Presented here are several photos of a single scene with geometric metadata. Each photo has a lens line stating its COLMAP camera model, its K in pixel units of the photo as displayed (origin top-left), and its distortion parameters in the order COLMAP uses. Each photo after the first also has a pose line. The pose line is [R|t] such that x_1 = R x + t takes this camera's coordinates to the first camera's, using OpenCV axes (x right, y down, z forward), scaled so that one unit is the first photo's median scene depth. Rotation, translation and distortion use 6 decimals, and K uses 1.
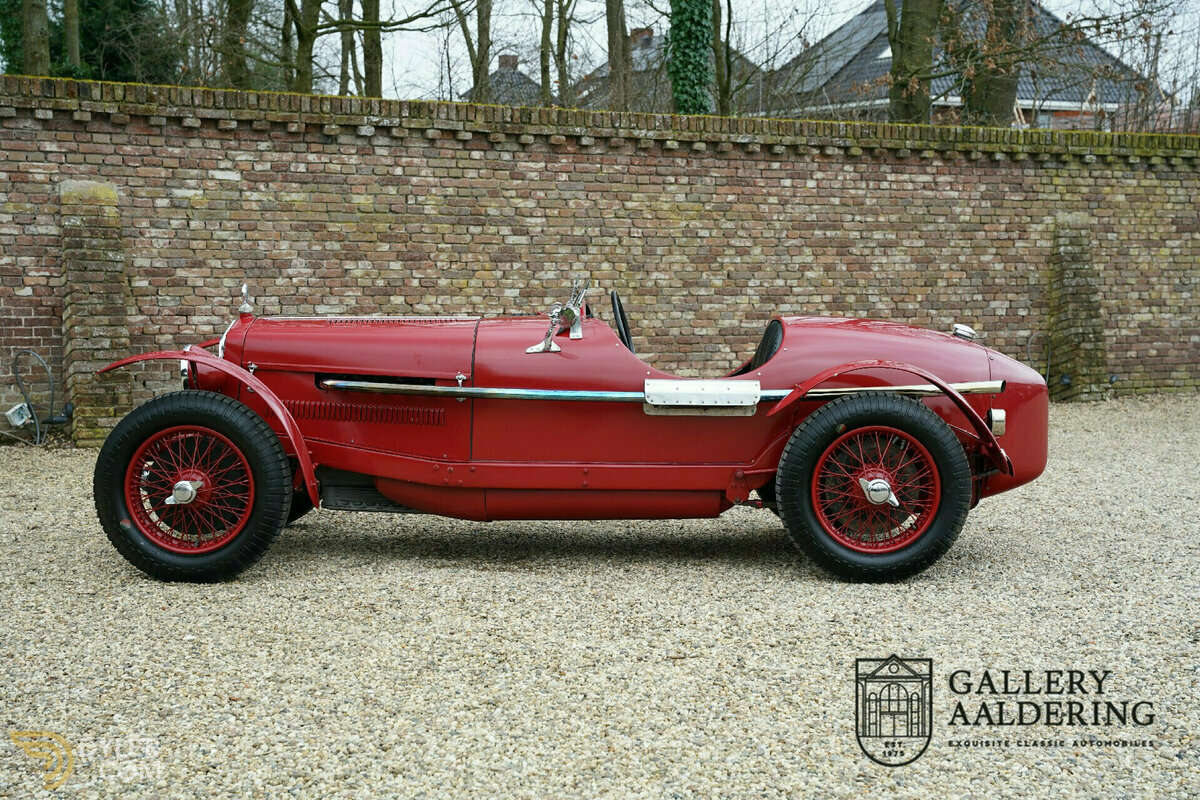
lens RADIAL K [[1801.1, 0, 600.0], [0, 1801.1, 400.0], [0, 0, 1]] dist [0.099253, 0.518885]
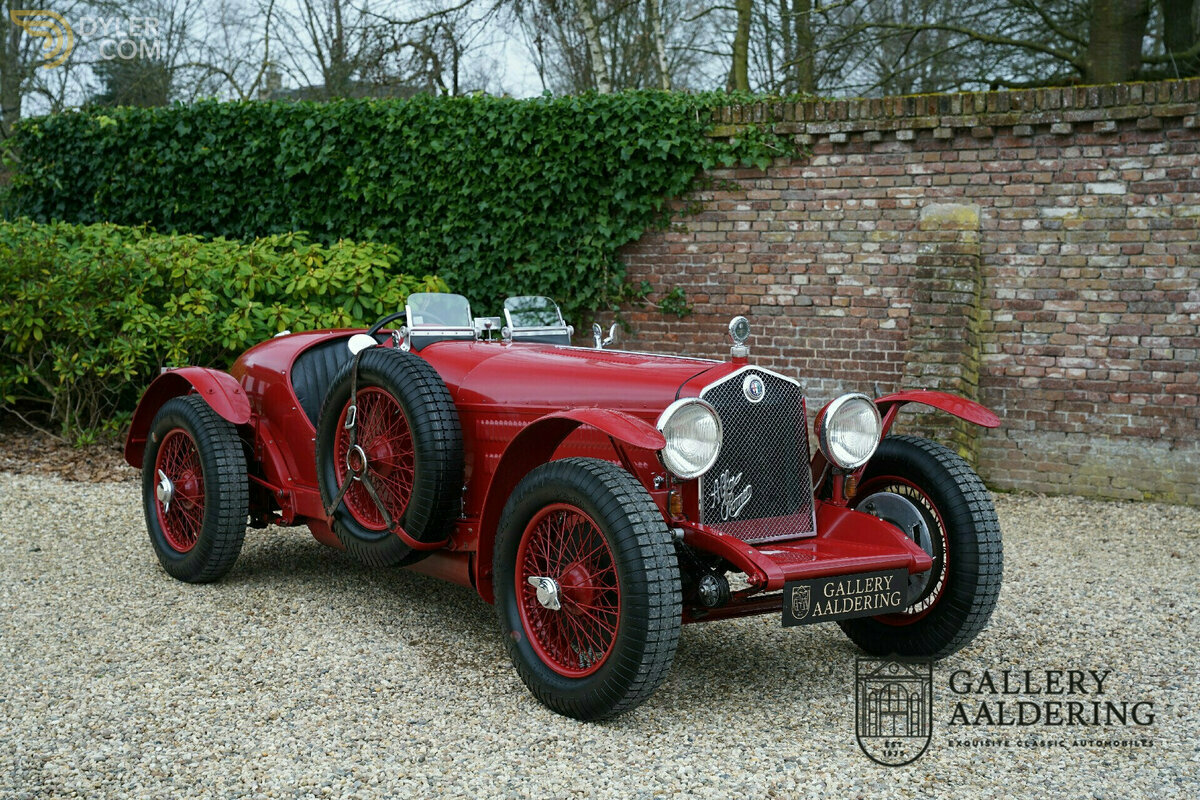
lens RADIAL K [[1810.6, 0, 600.0], [0, 1810.6, 400.0], [0, 0, 1]] dist [0.156924, 0.224495]
pose [[0.465709, 0.060292, -0.882882, 0.406270], [-0.083033, 0.996252, 0.024235, -0.027700], [0.881034, 0.062022, 0.468969, 0.389654]]
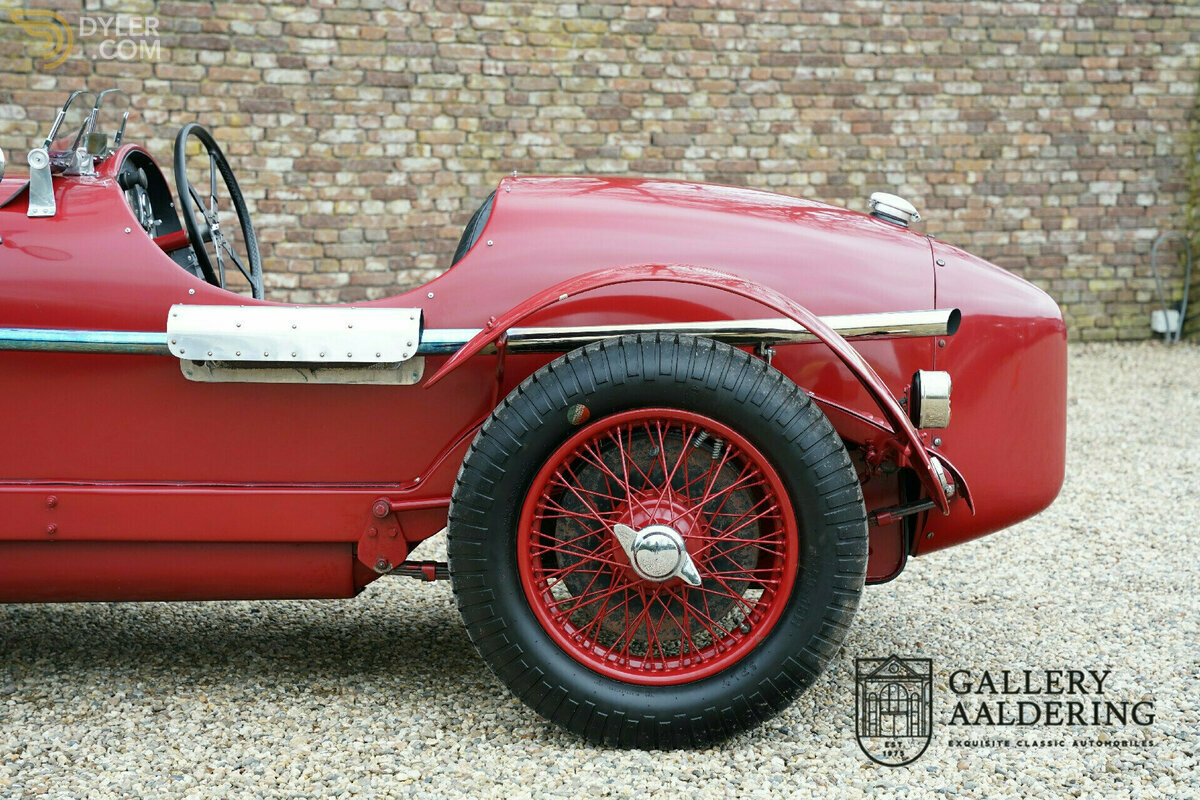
lens RADIAL K [[2282.8, 0, 600.0], [0, 2282.8, 400.0], [0, 0, 1]] dist [0.281466, 0.489437]
pose [[0.999465, 0.002653, -0.032597, 0.087241], [-0.001736, 0.999602, 0.028141, -0.002270], [0.032659, -0.028070, 0.999072, 0.232816]]
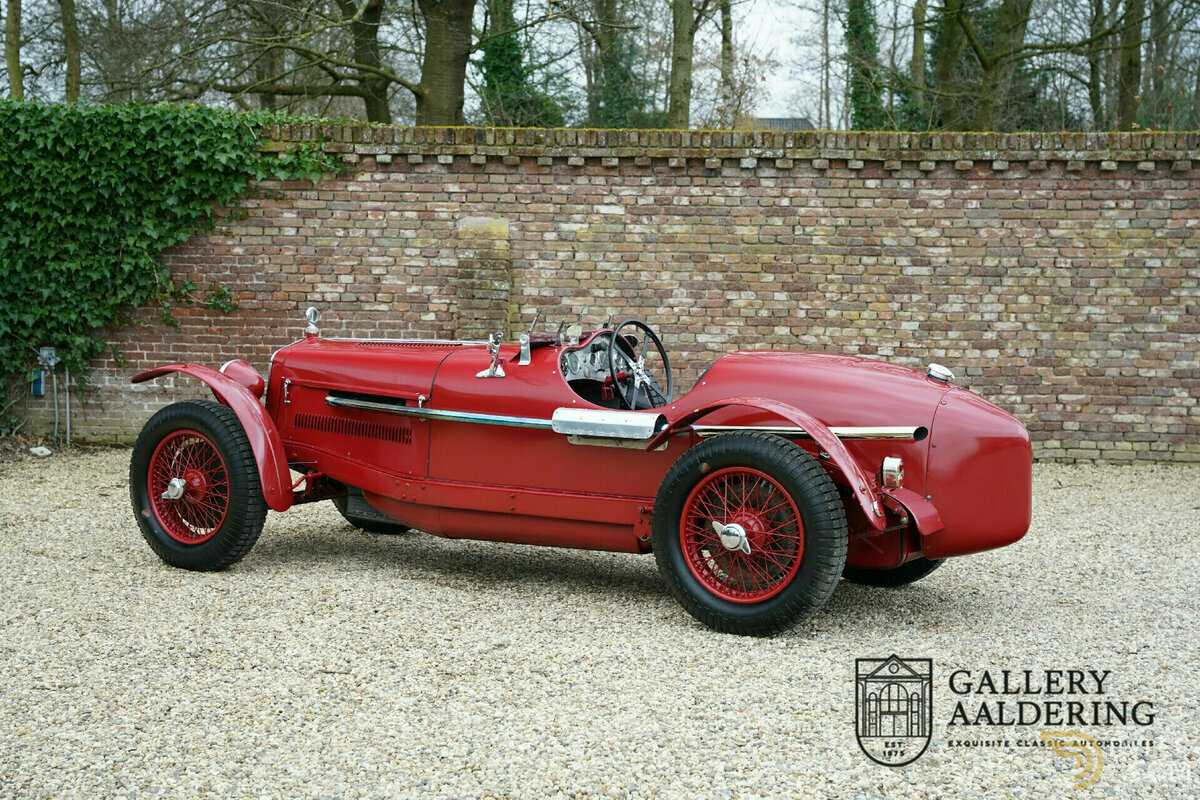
lens RADIAL K [[1829.8, 0, 600.0], [0, 1829.8, 400.0], [0, 0, 1]] dist [0.087713, 0.617425]
pose [[0.859682, 0.040011, -0.509261, 0.318377], [-0.049745, 0.998747, -0.005505, -0.006555], [0.508402, 0.030066, 0.860595, 0.077696]]
